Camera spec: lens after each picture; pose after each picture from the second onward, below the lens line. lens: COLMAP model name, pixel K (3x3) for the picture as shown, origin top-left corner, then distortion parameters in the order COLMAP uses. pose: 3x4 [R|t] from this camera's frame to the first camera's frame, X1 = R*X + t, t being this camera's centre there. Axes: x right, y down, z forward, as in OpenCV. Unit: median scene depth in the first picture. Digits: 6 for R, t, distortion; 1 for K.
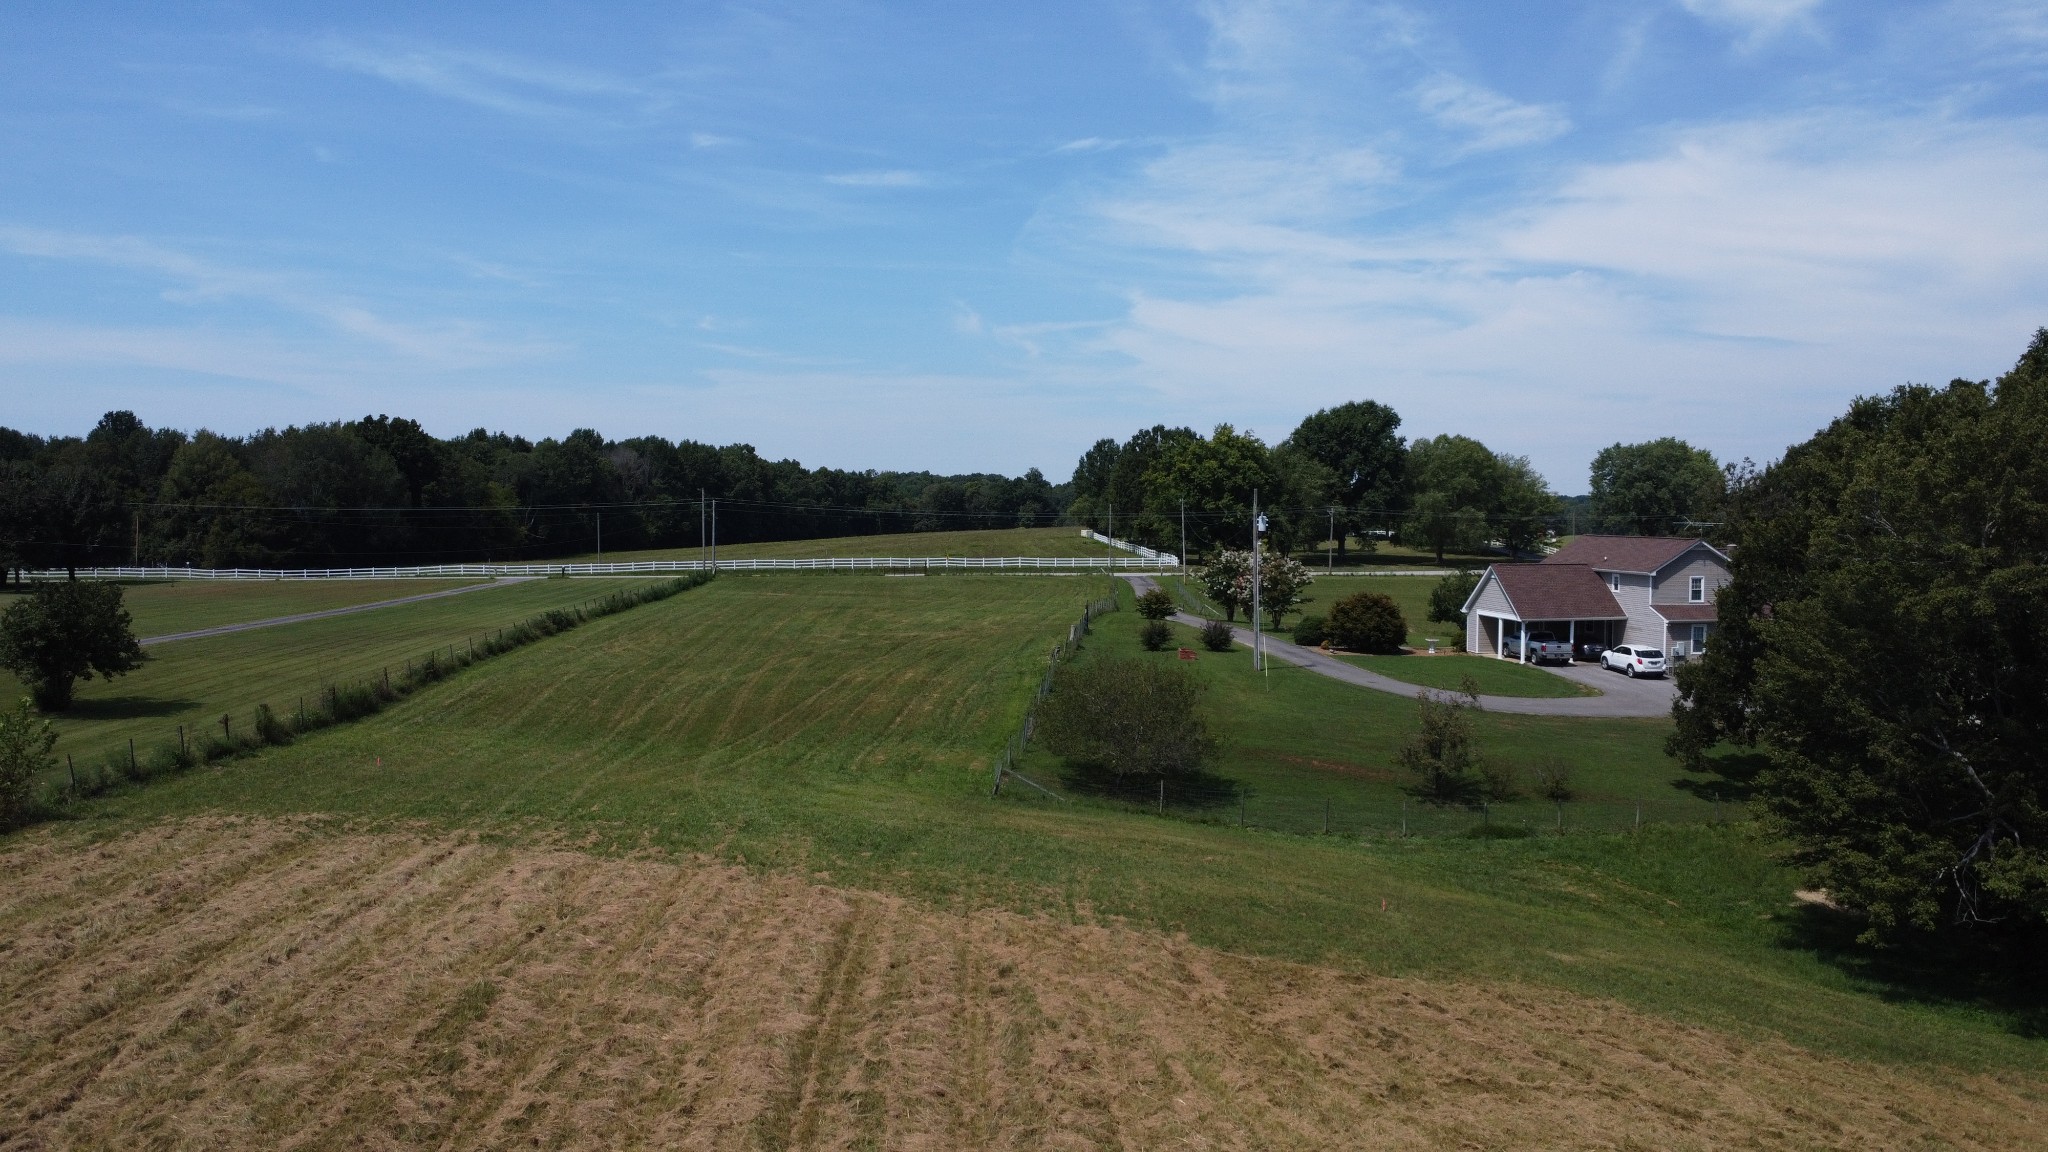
lens RADIAL K [[1492.3, 0, 1024.0], [0, 1492.3, 576.0], [0, 0, 1]] dist [-0.031382, -0.000087]
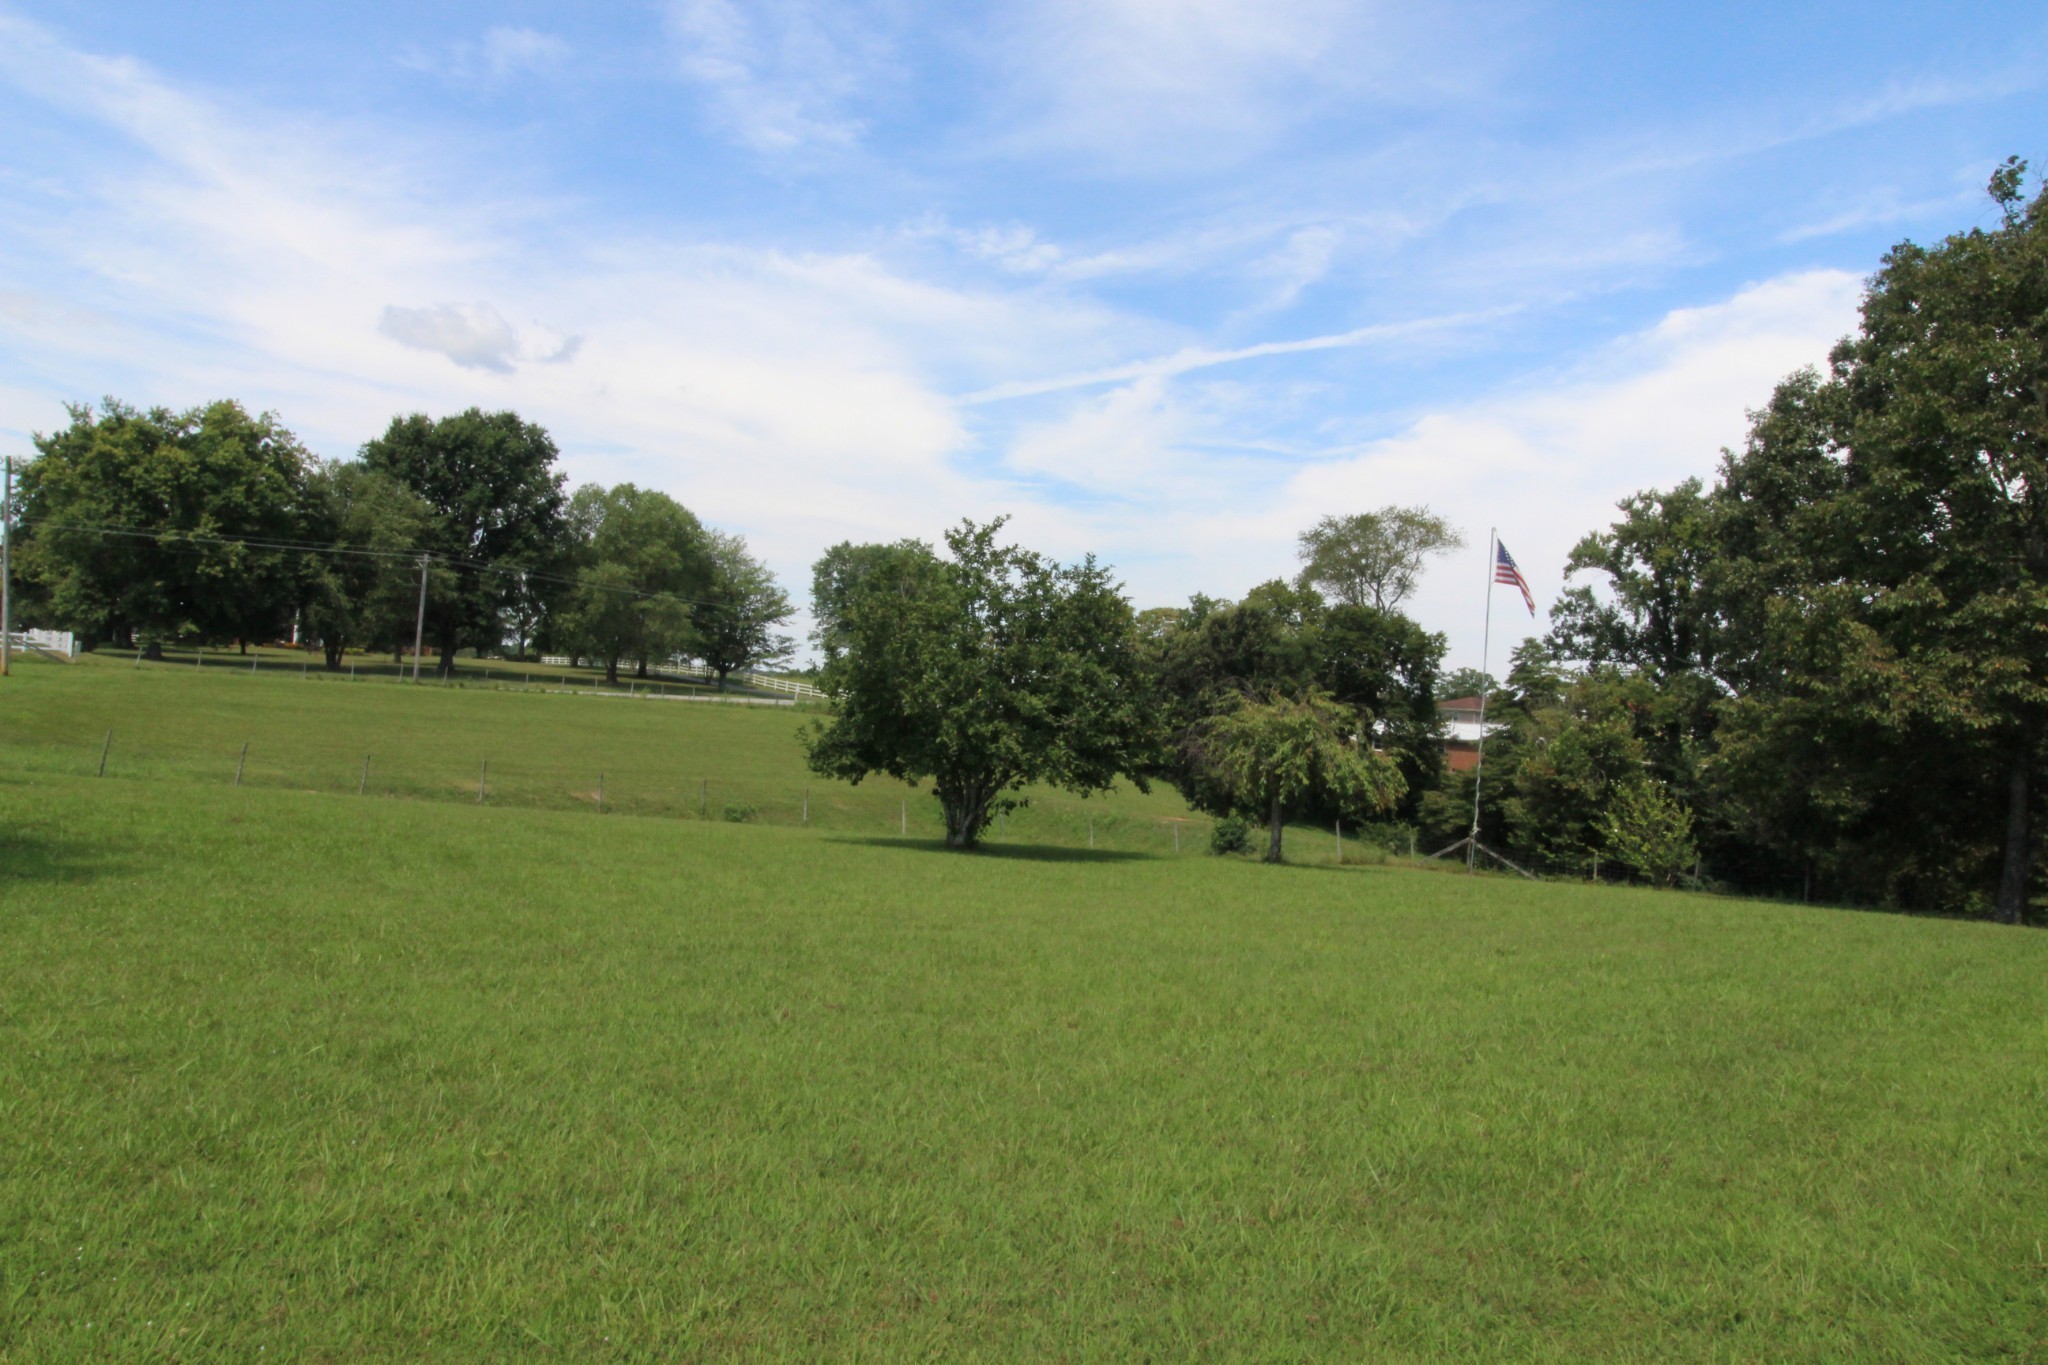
lens RADIAL K [[1533.7, 0, 1024.0], [0, 1533.7, 682.5], [0, 0, 1]] dist [0.014175, -0.001772]
pose [[0.846921, 0.048221, 0.529527, 0.087907], [-0.033542, 0.998741, -0.037302, 0.009105], [-0.530659, 0.013830, 0.847472, 0.377260]]
